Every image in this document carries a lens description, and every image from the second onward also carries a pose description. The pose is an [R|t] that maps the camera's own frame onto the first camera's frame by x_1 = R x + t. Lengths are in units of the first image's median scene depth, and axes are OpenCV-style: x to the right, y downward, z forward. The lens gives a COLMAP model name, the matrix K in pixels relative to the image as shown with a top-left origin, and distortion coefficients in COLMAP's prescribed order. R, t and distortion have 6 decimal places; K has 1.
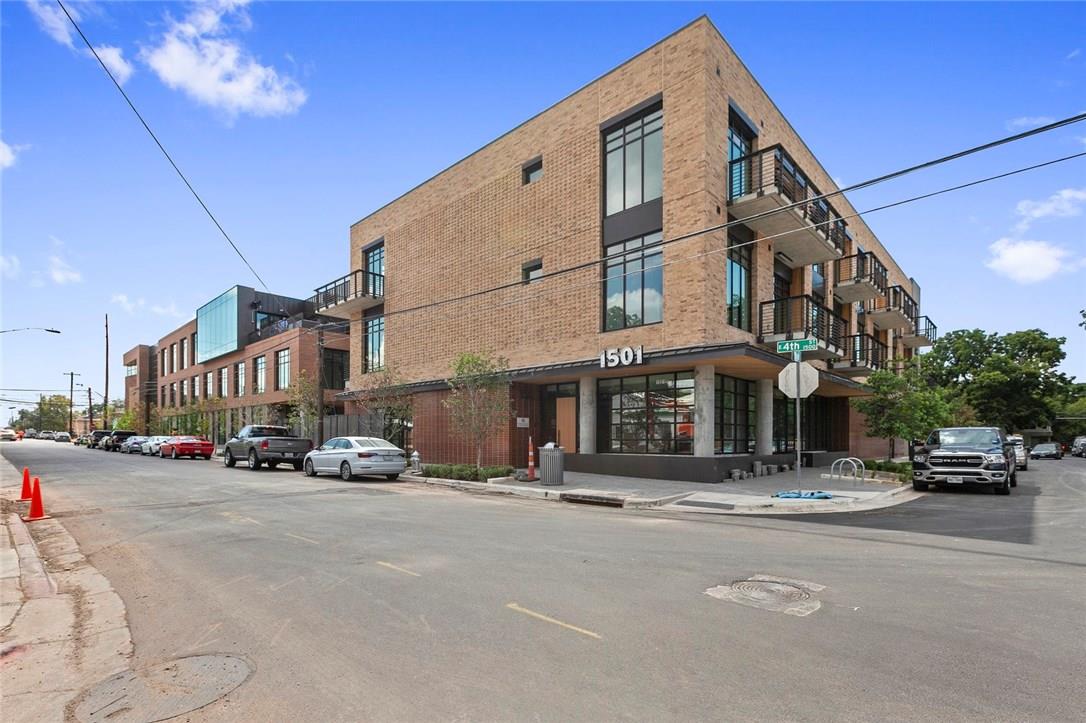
lens RADIAL K [[490.1, 0, 537.2], [0, 490.1, 431.0], [0, 0, 1]] dist [0.002014, -0.001068]
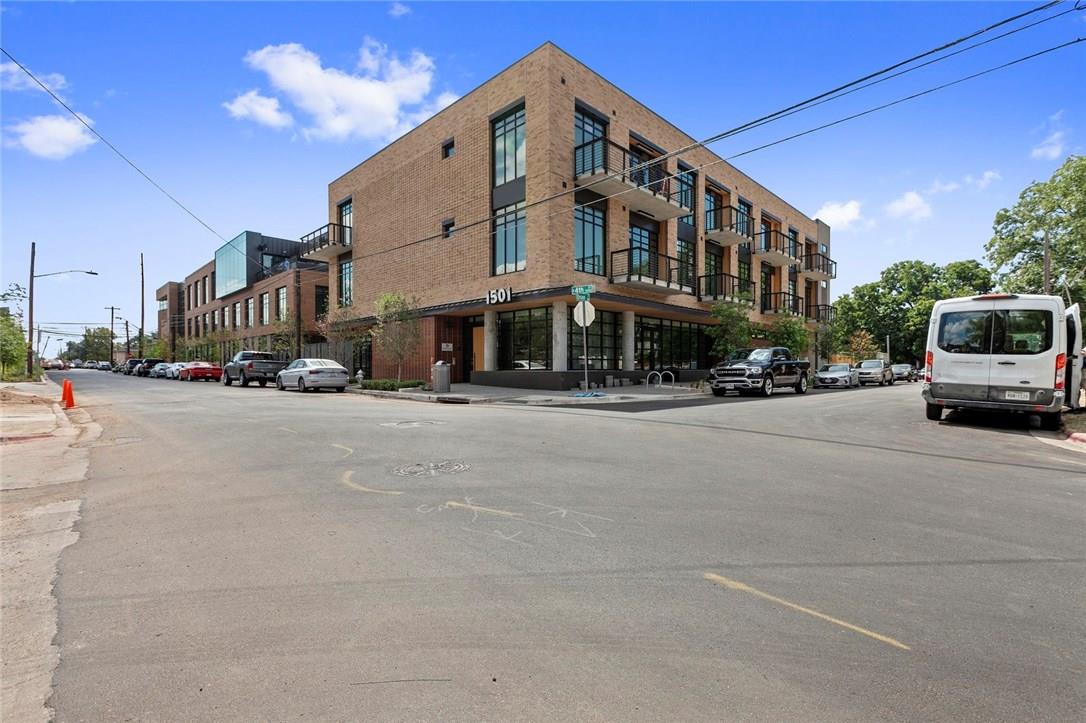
lens RADIAL K [[490.1, 0, 542.5], [0, 490.1, 360.2], [0, 0, 1]] dist [0.002014, -0.001068]
pose [[0.999048, -0.004688, -0.043382, 0.278292], [0.004701, 0.999989, 0.000208, 0.017540], [0.043381, -0.000411, 0.999059, -0.249825]]
